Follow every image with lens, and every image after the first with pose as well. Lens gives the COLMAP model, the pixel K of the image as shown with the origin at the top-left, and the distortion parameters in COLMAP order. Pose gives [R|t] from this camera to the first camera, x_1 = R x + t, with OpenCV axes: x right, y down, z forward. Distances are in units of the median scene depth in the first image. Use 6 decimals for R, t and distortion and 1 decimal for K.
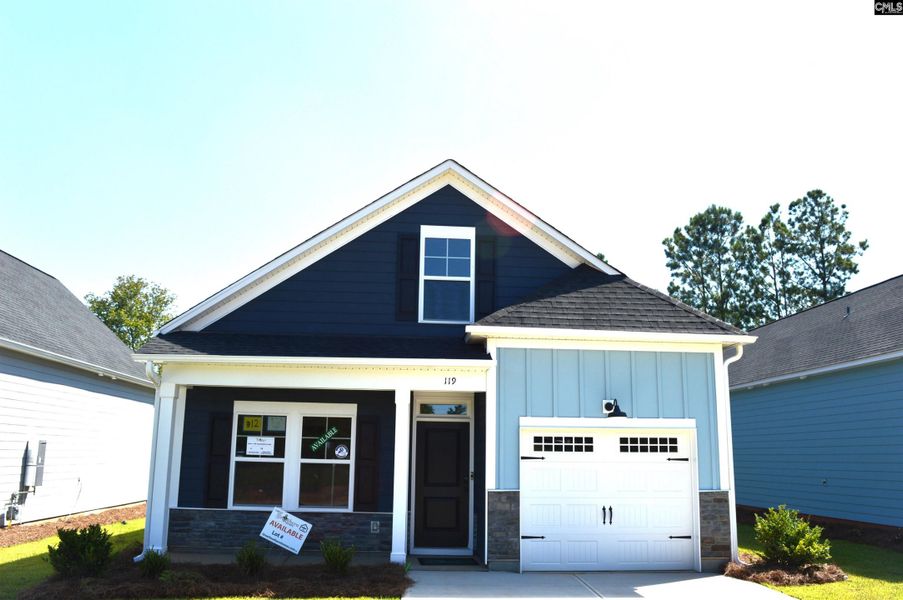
lens RADIAL K [[734.6, 0, 448.6], [0, 734.6, 291.3], [0, 0, 1]] dist [-0.099845, 0.024942]
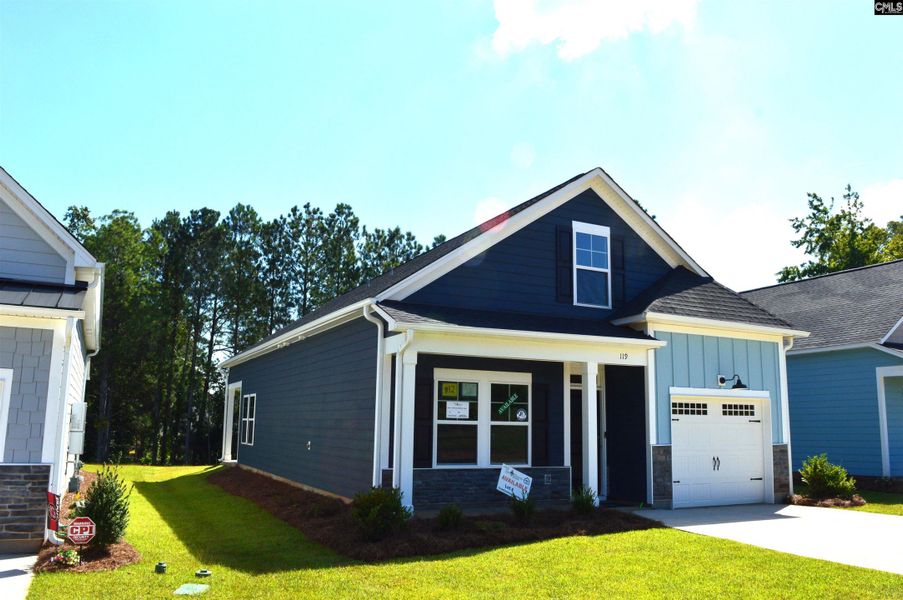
lens RADIAL K [[734.6, 0, 448.0], [0, 734.6, 294.5], [0, 0, 1]] dist [-0.099845, 0.024942]
pose [[0.925409, 0.068064, 0.372808, -0.710189], [-0.083382, 0.996202, 0.025098, 0.014725], [-0.369684, -0.054311, 0.927569, -0.003609]]
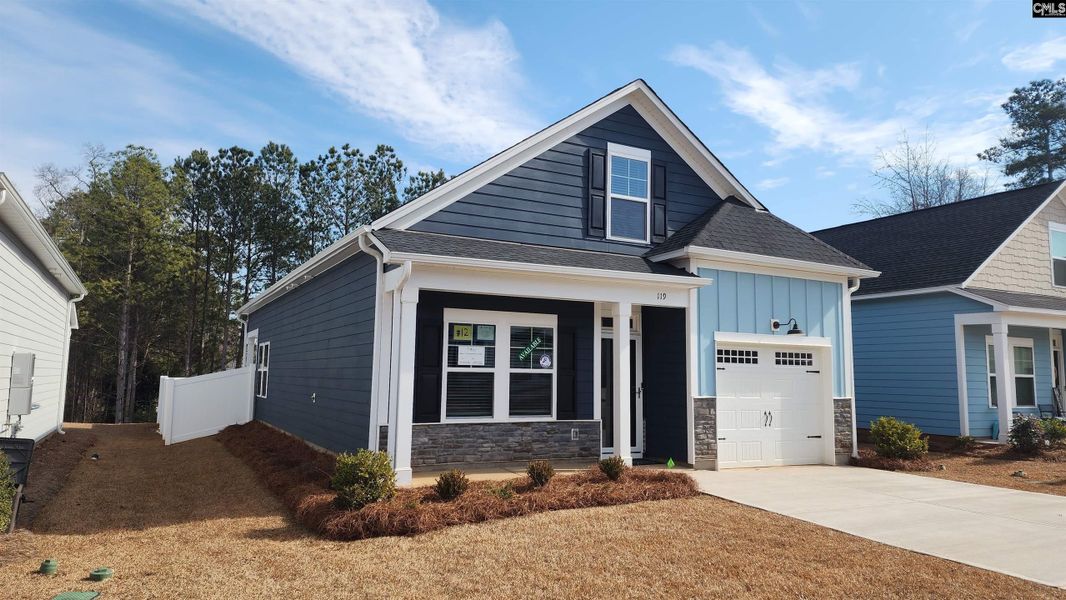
lens RADIAL K [[725.0, 0, 526.2], [0, 725.0, 296.2], [0, 0, 1]] dist [0.073322, -0.006764]
pose [[0.911562, 0.043613, 0.408842, -0.600848], [-0.088971, 0.991722, 0.092581, 0.041593], [-0.401420, -0.120768, 0.907897, 0.117909]]
